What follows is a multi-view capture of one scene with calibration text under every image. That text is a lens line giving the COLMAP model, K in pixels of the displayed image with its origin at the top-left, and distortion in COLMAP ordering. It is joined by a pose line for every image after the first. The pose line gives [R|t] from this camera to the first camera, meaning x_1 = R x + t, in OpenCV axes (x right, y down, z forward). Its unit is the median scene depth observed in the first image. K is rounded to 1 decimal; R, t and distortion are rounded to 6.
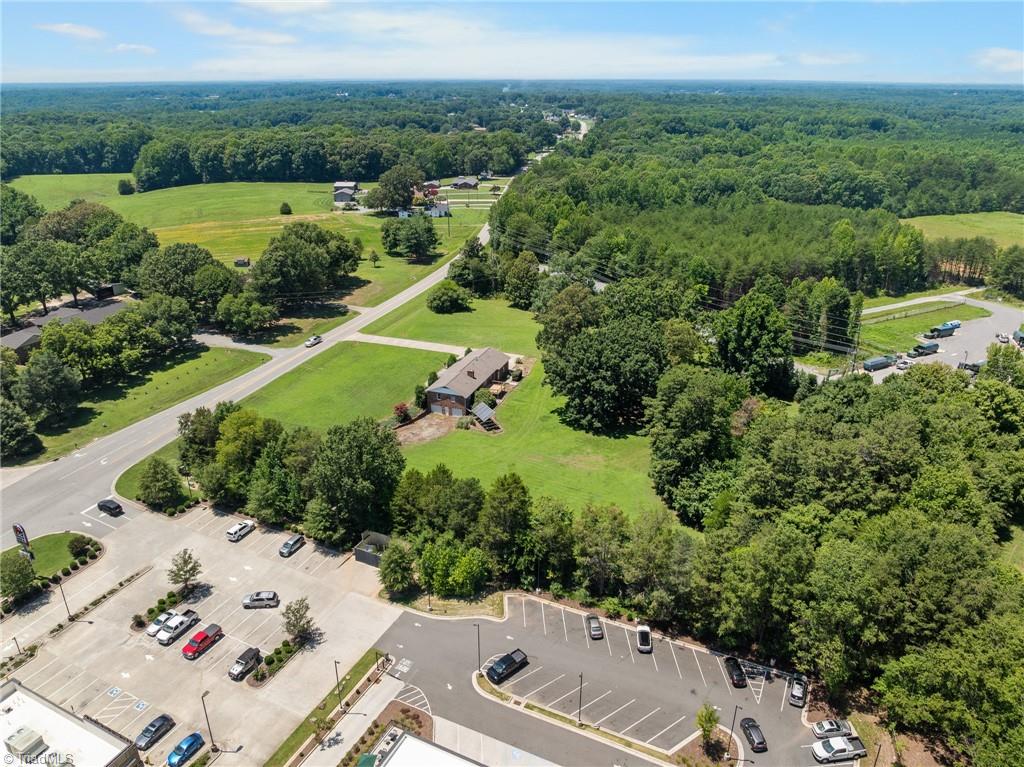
lens RADIAL K [[721.7, 0, 512.0], [0, 721.7, 383.5], [0, 0, 1]] dist [-0.037266, 0.005436]
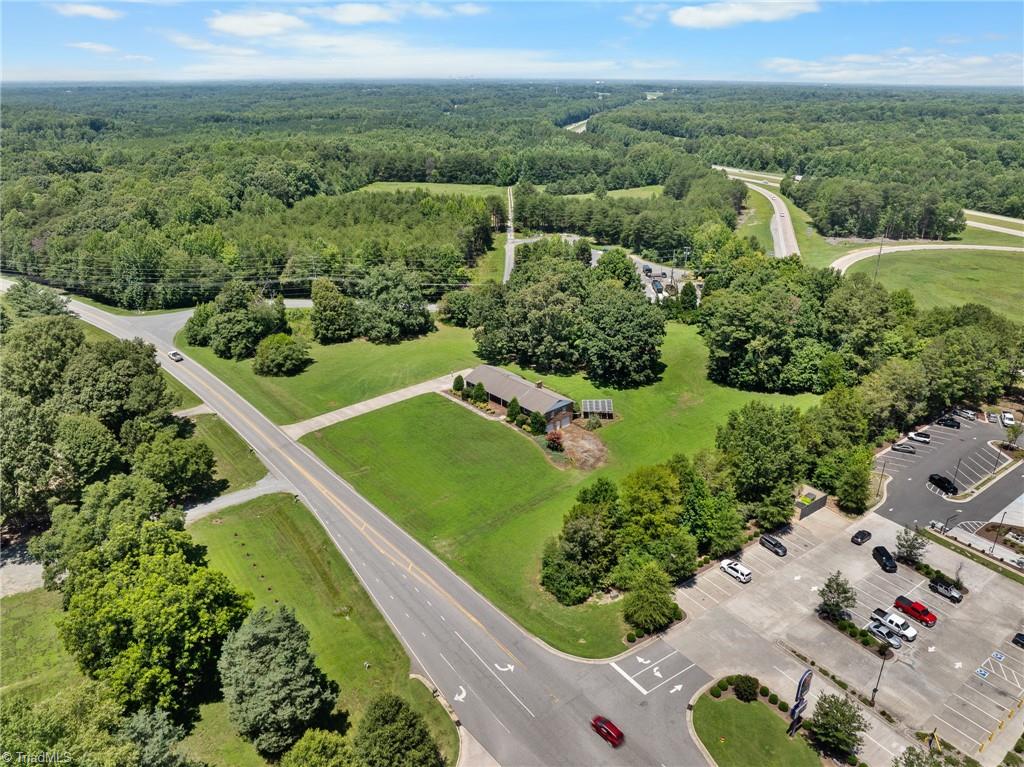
lens RADIAL K [[689.4, 0, 512.0], [0, 689.4, 383.5], [0, 0, 1]] dist [-0.044249, -0.000155]
pose [[0.498830, -0.370604, 0.783467, -0.843684], [0.353242, 0.912414, 0.206692, -0.230748], [-0.791447, 0.173649, 0.586052, 0.486654]]
